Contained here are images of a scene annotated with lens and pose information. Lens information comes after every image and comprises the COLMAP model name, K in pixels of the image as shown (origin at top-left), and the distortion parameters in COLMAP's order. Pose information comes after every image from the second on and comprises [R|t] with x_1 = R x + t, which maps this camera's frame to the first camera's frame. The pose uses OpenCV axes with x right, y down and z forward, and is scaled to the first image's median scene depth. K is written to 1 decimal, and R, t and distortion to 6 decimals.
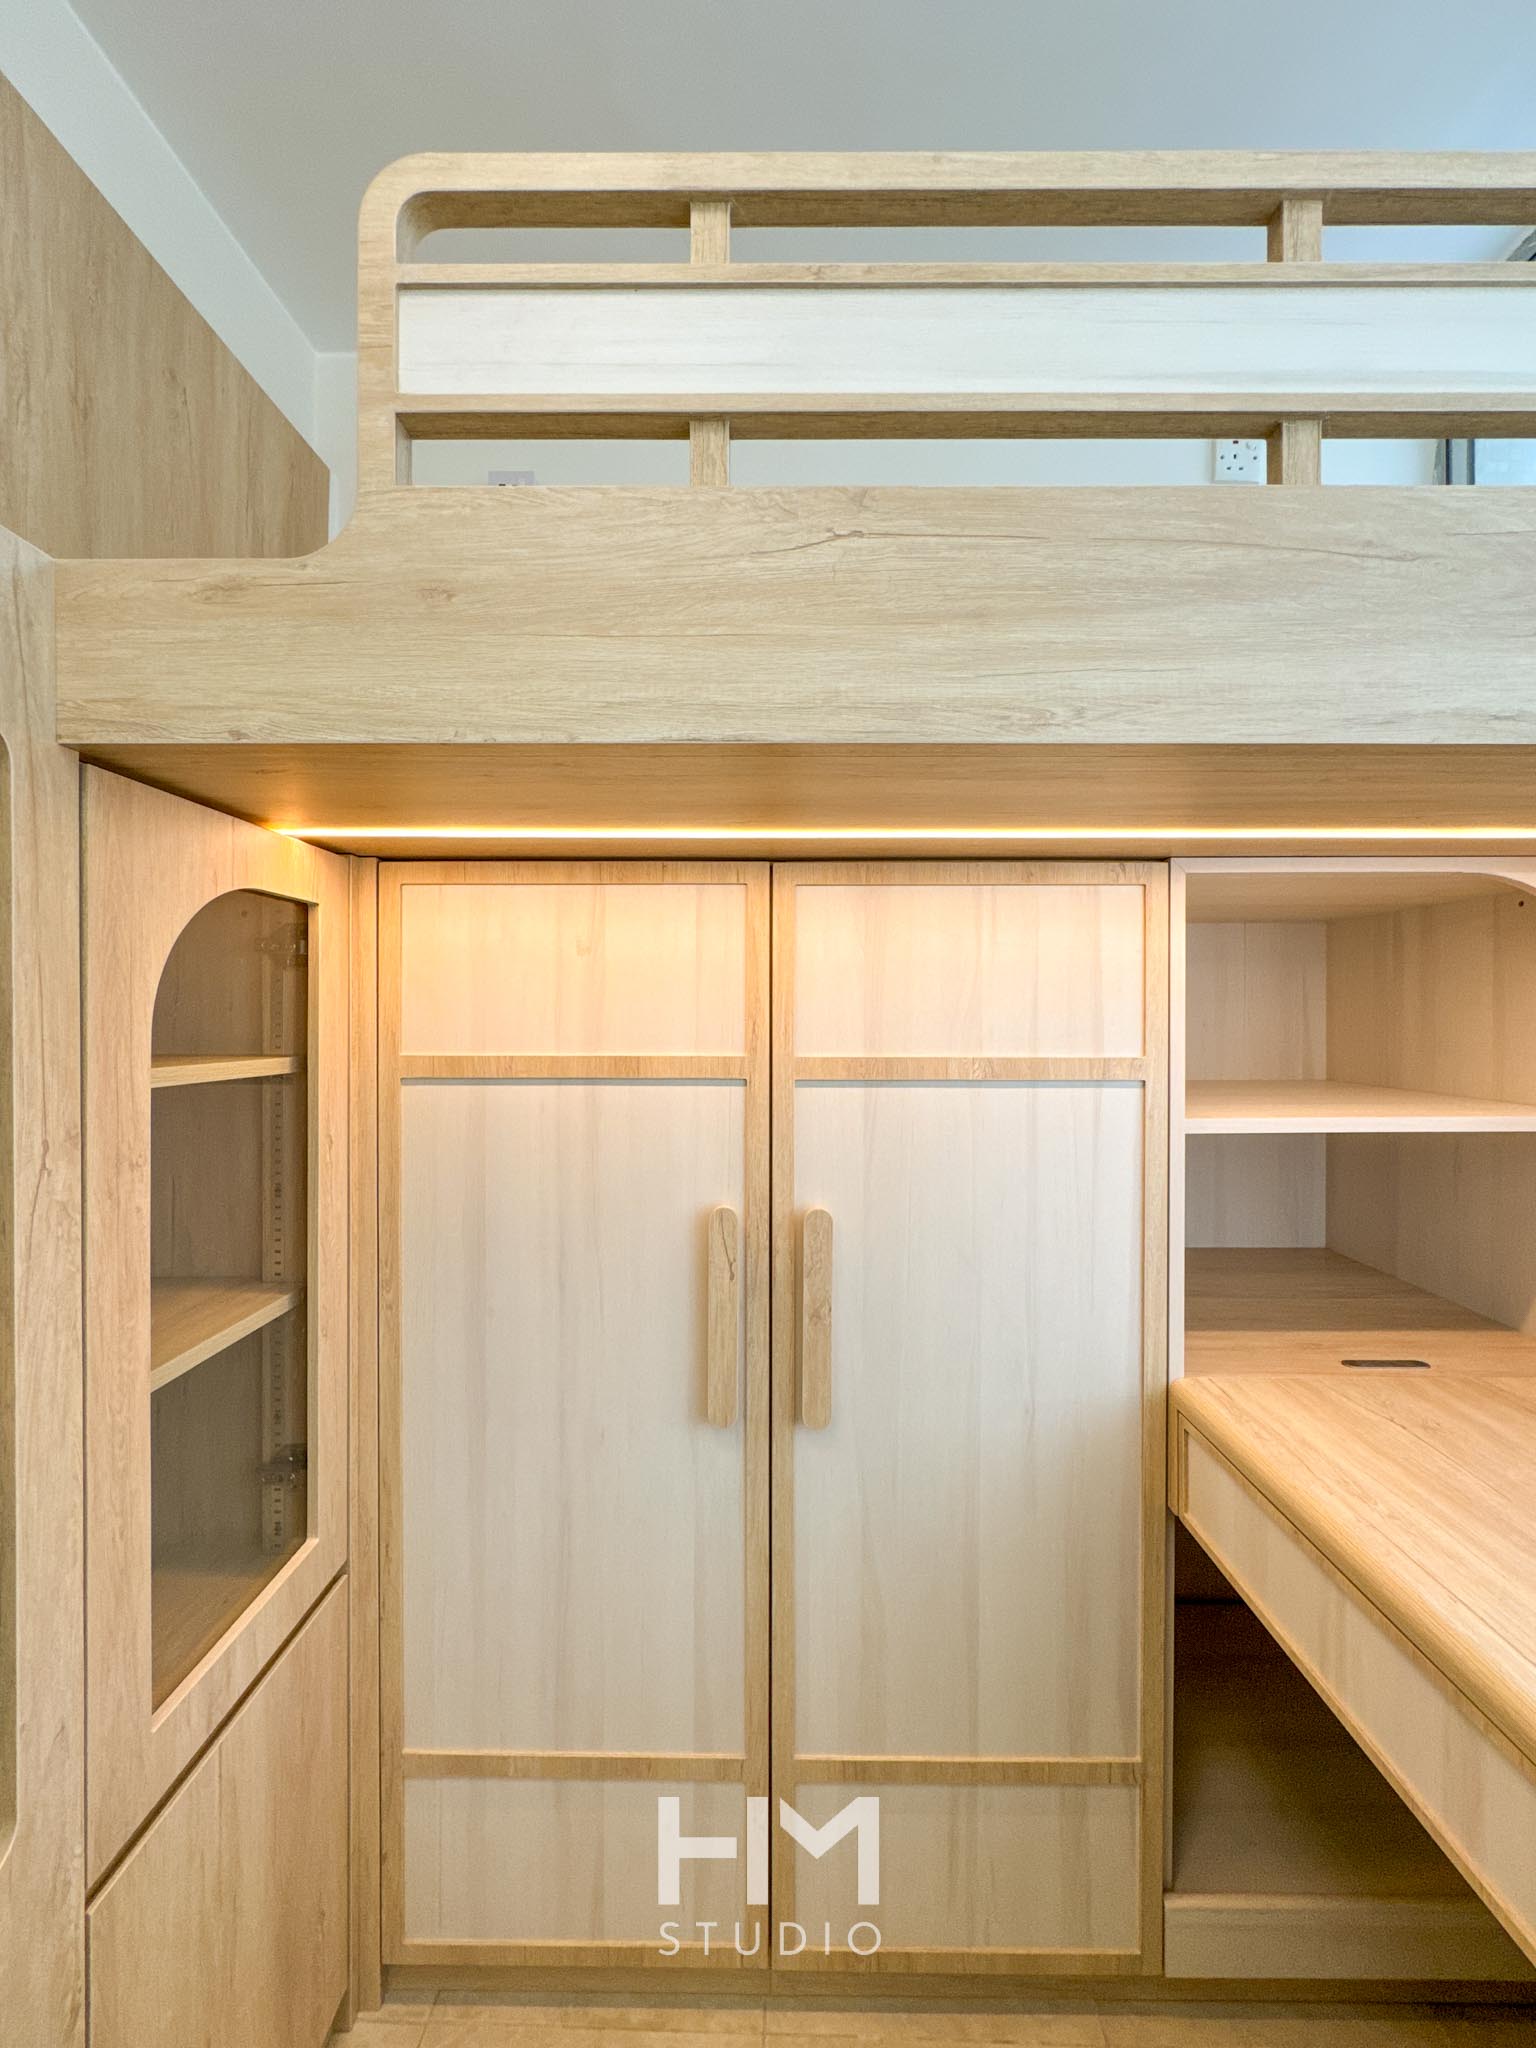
lens RADIAL K [[793.8, 0, 635.0], [0, 793.8, 1038.6], [0, 0, 1]] dist [-0.002324, -0.000594]
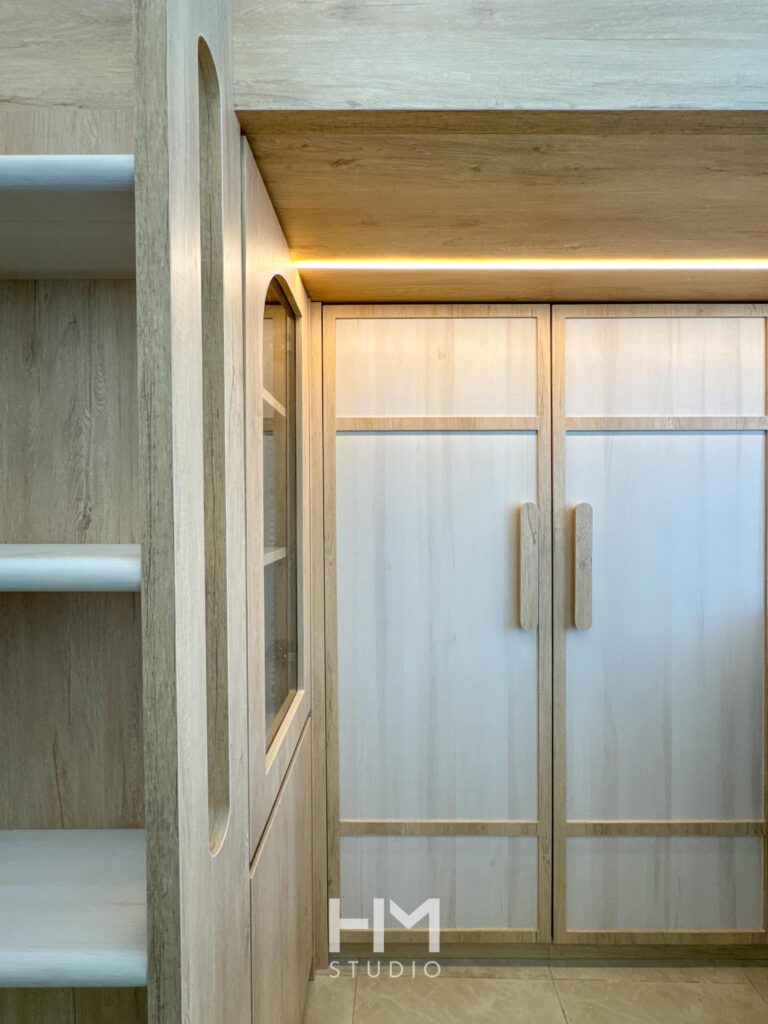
lens RADIAL K [[413.5, 0, 359.6], [0, 413.5, 493.4], [0, 0, 1]] dist [-0.002265, -0.000500]
pose [[0.999973, -0.007121, 0.001874, -0.248110], [0.007107, 0.999947, 0.007423, 0.178607], [-0.001927, -0.007409, 0.999971, 0.102087]]
